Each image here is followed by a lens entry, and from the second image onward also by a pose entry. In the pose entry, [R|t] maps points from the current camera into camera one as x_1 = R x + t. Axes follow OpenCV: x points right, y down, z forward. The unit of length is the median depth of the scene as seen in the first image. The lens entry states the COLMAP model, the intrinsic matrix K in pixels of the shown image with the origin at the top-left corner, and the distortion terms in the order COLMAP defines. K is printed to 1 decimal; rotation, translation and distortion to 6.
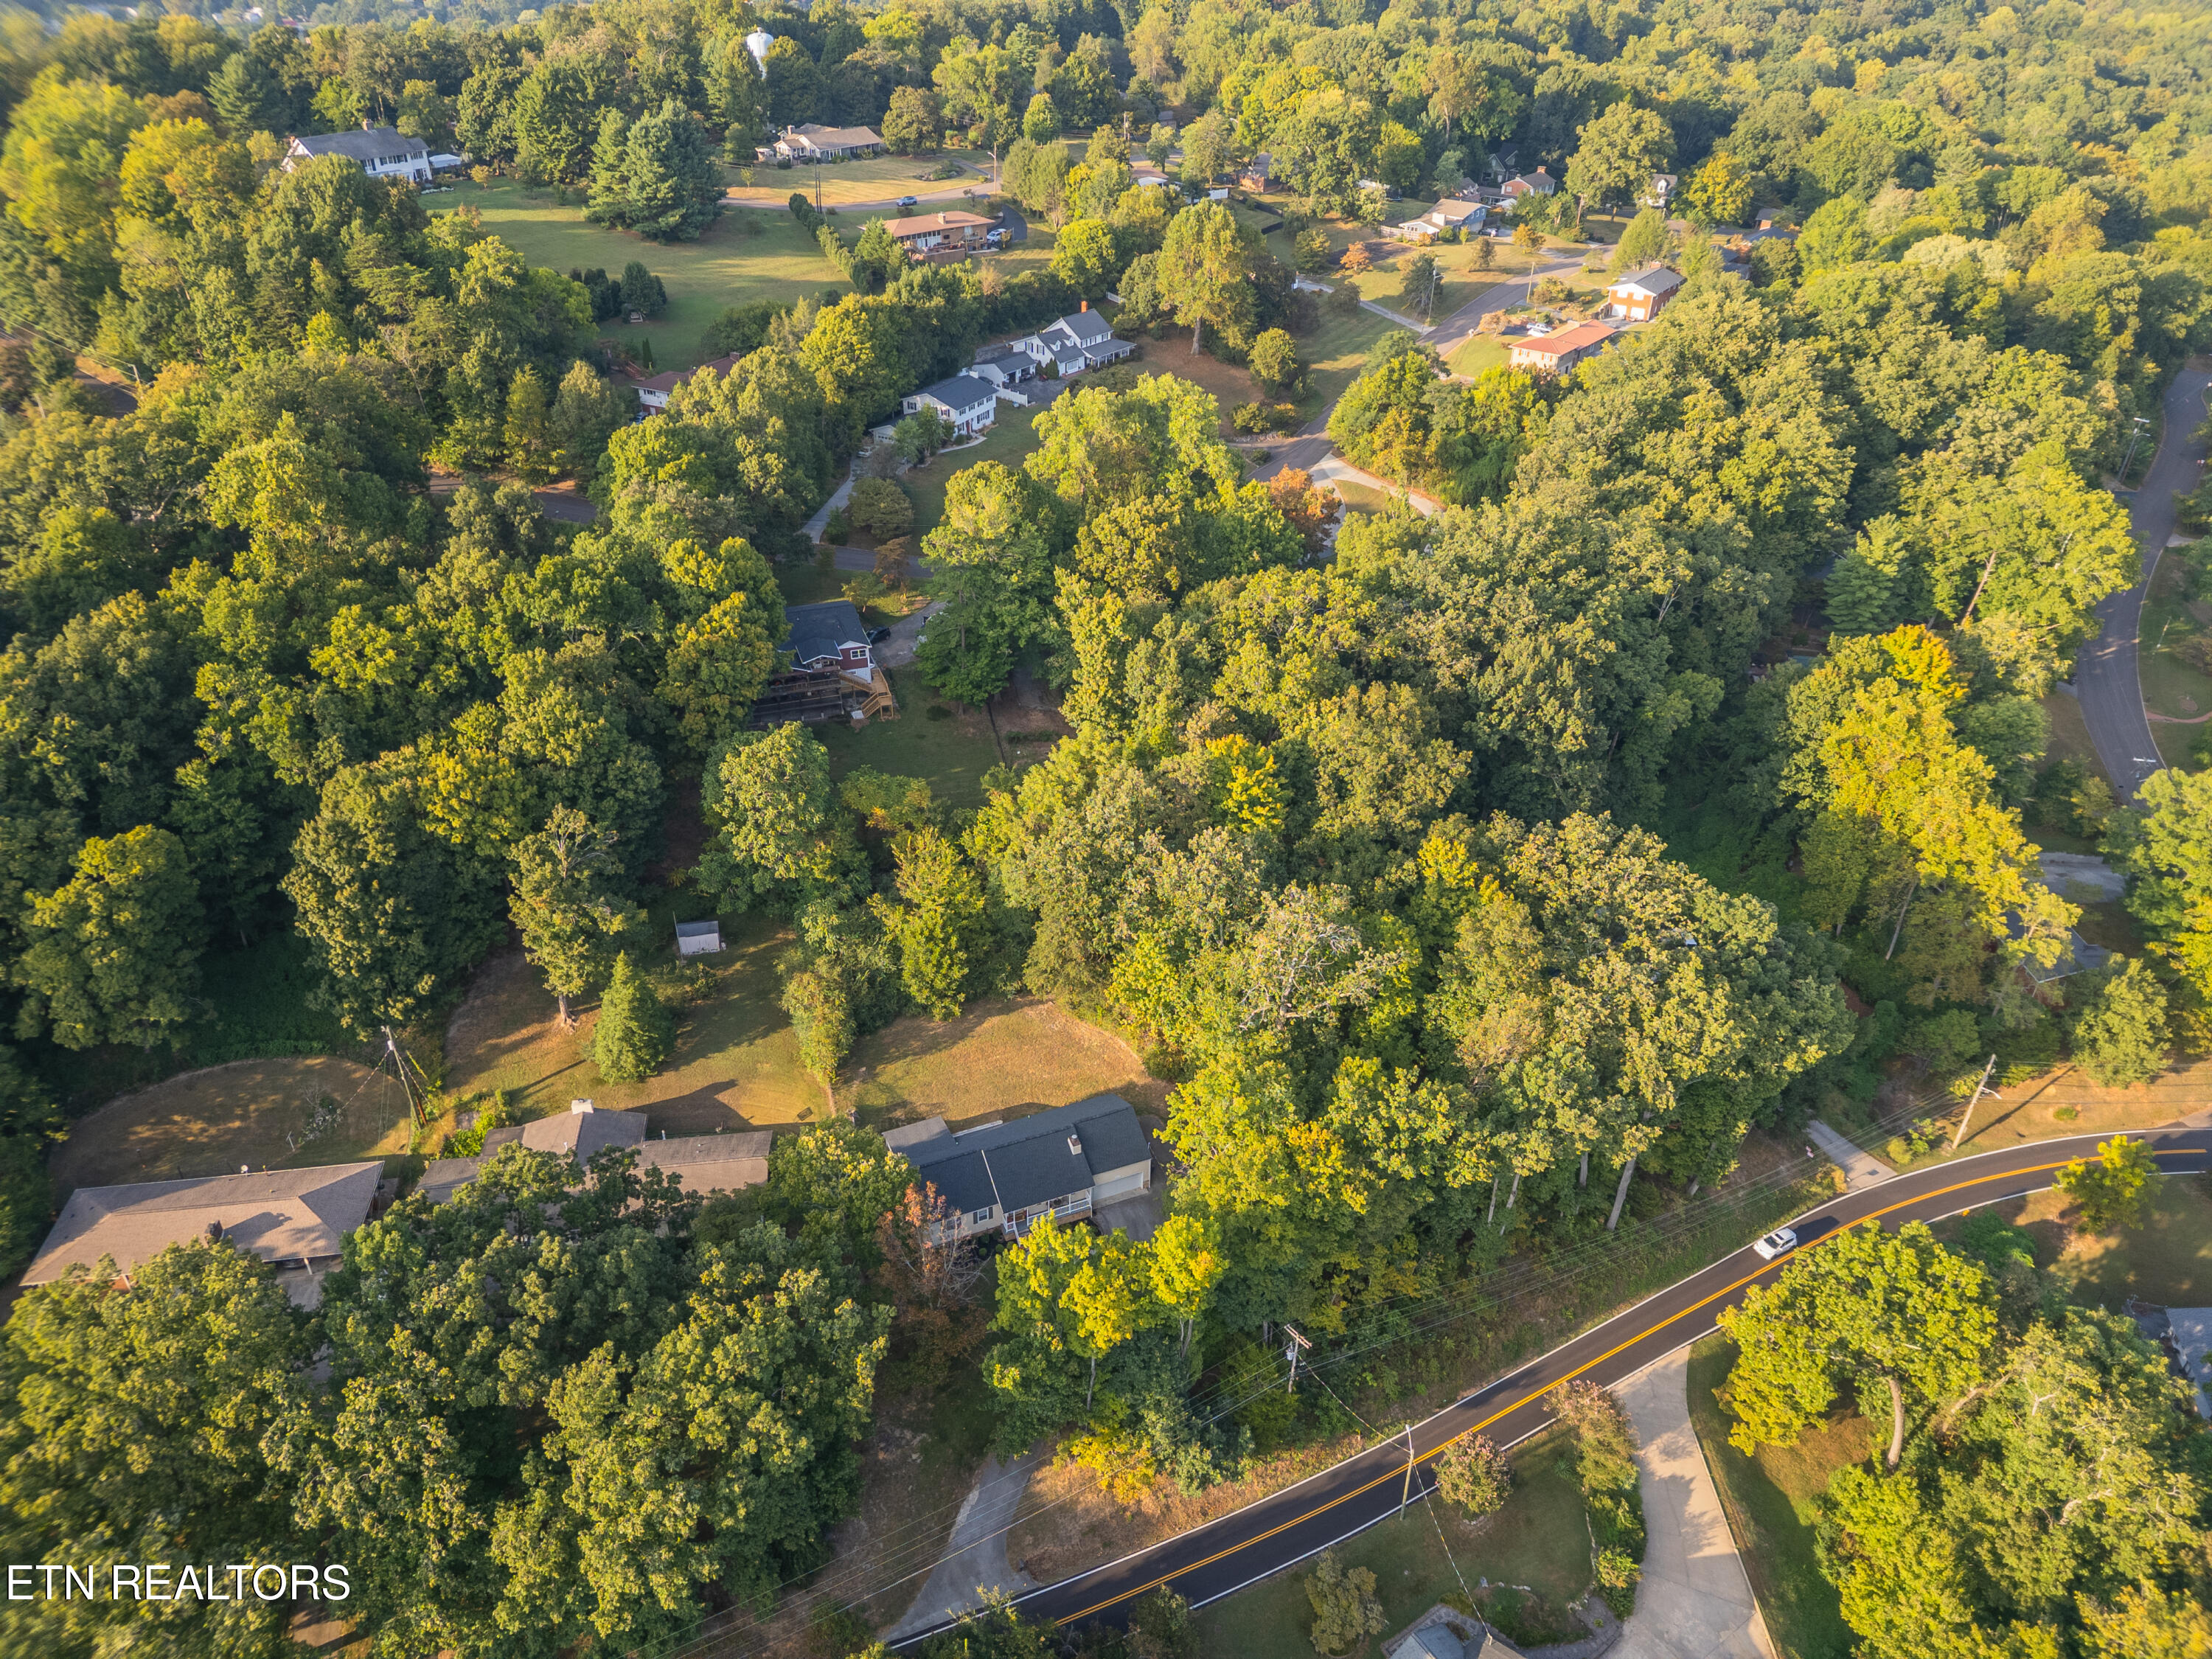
lens RADIAL K [[1547.9, 0, 1096.4], [0, 1547.9, 834.7], [0, 0, 1]] dist [0.051756, -0.056147]
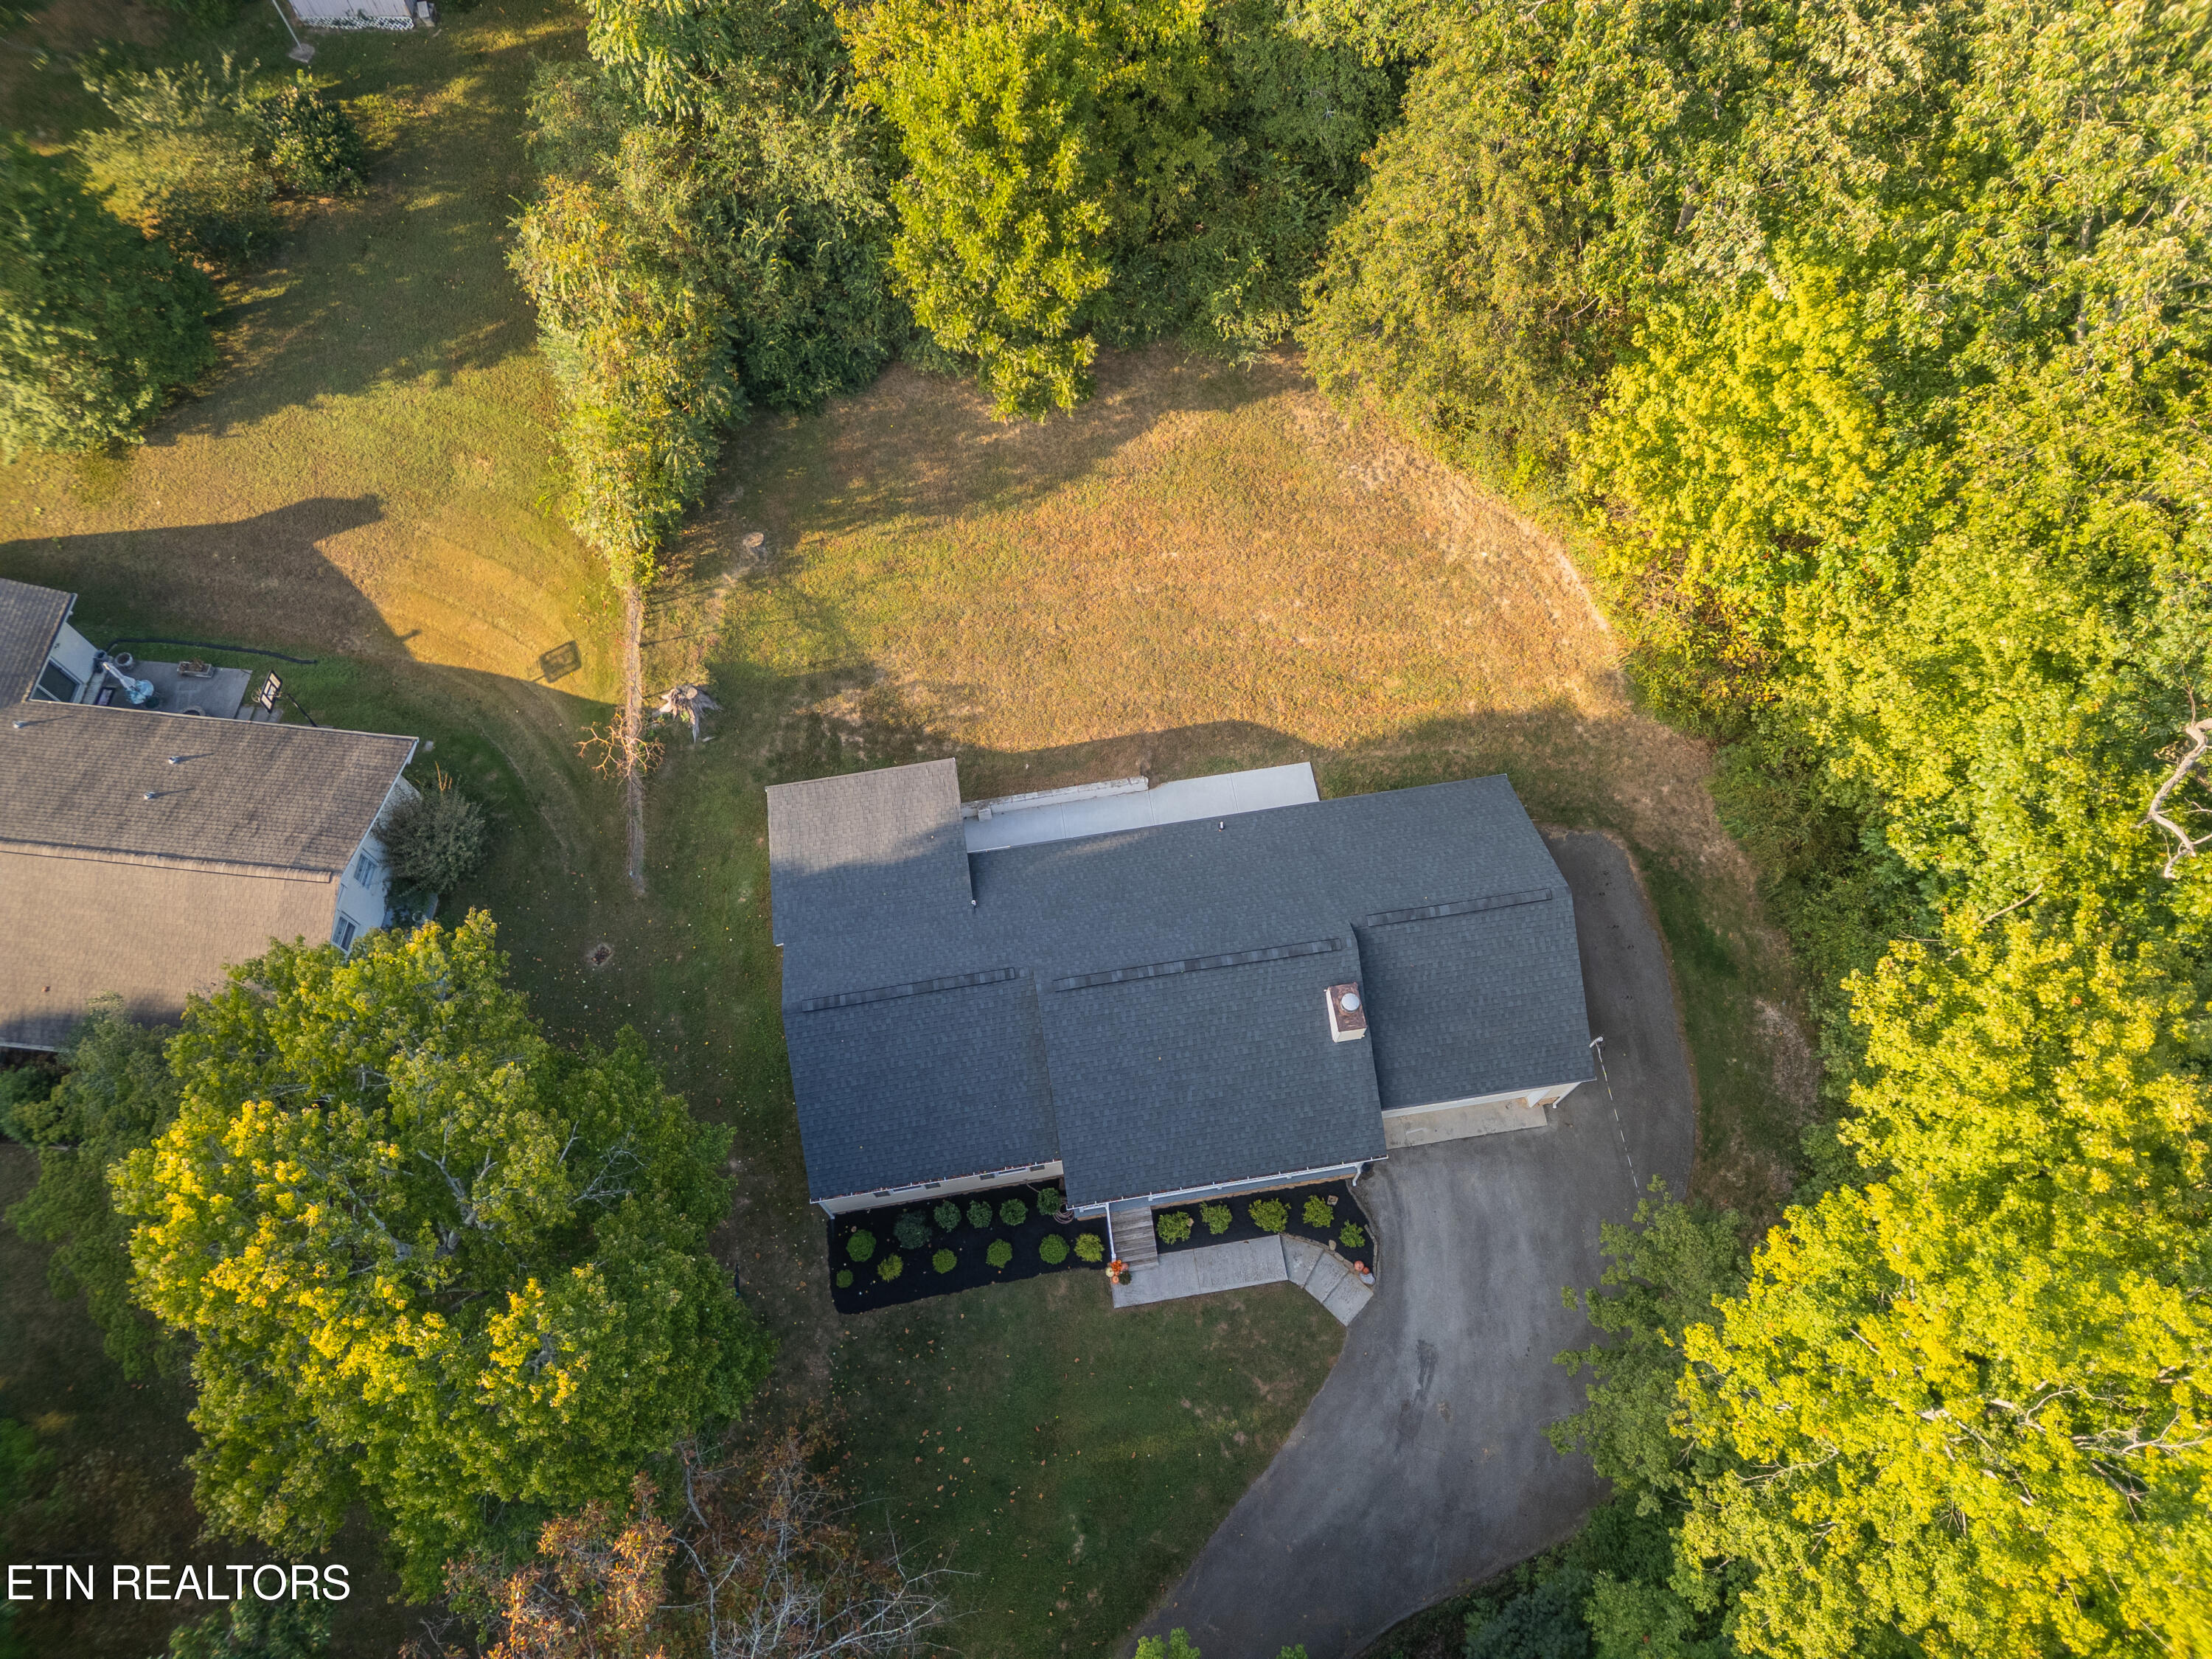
lens RADIAL K [[1547.9, 0, 1102.2], [0, 1547.9, 822.8], [0, 0, 1]] dist [0.051756, -0.056147]
pose [[0.973161, 0.206327, -0.101916, -0.033401], [-0.113464, 0.815495, 0.567533, 0.007364], [0.200209, -0.540737, 0.817019, 0.696517]]
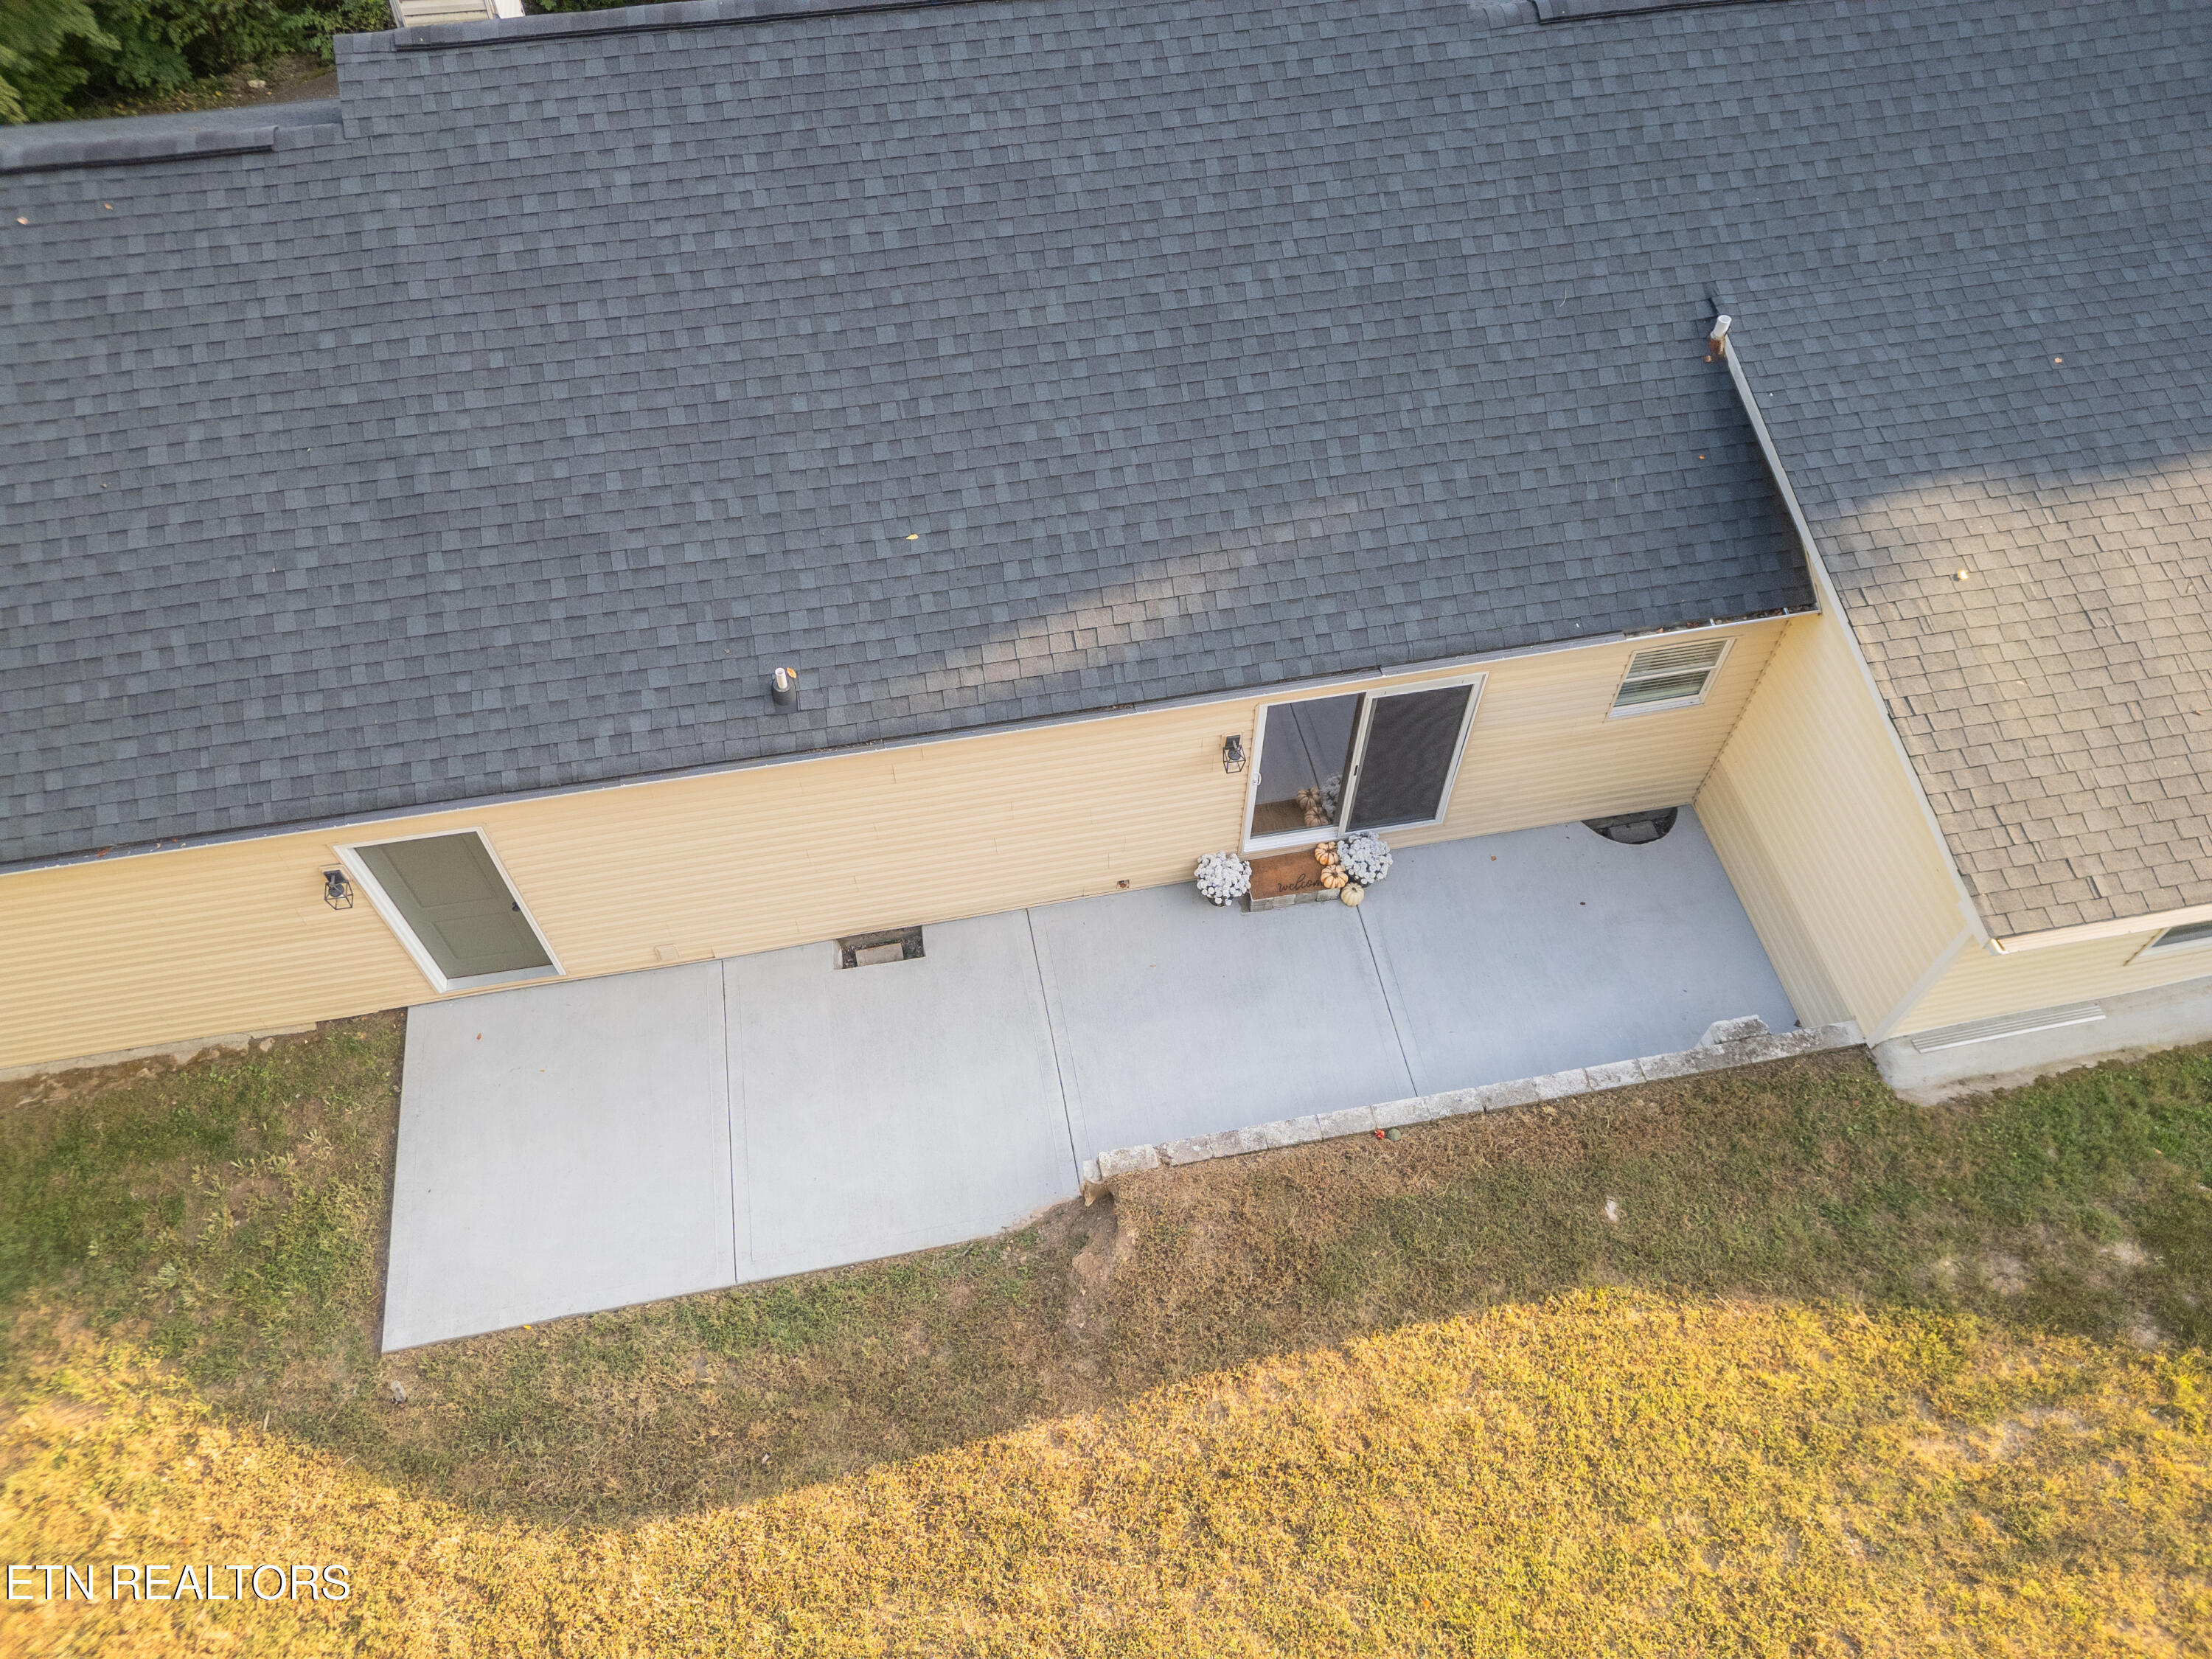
lens RADIAL K [[1547.9, 0, 1107.3], [0, 1547.9, 818.1], [0, 0, 1]] dist [0.051756, -0.056147]
pose [[-0.978319, -0.175278, 0.110311, -0.064127], [0.100444, 0.064226, 0.992868, 0.101313], [-0.181113, 0.982422, -0.045228, 0.943573]]
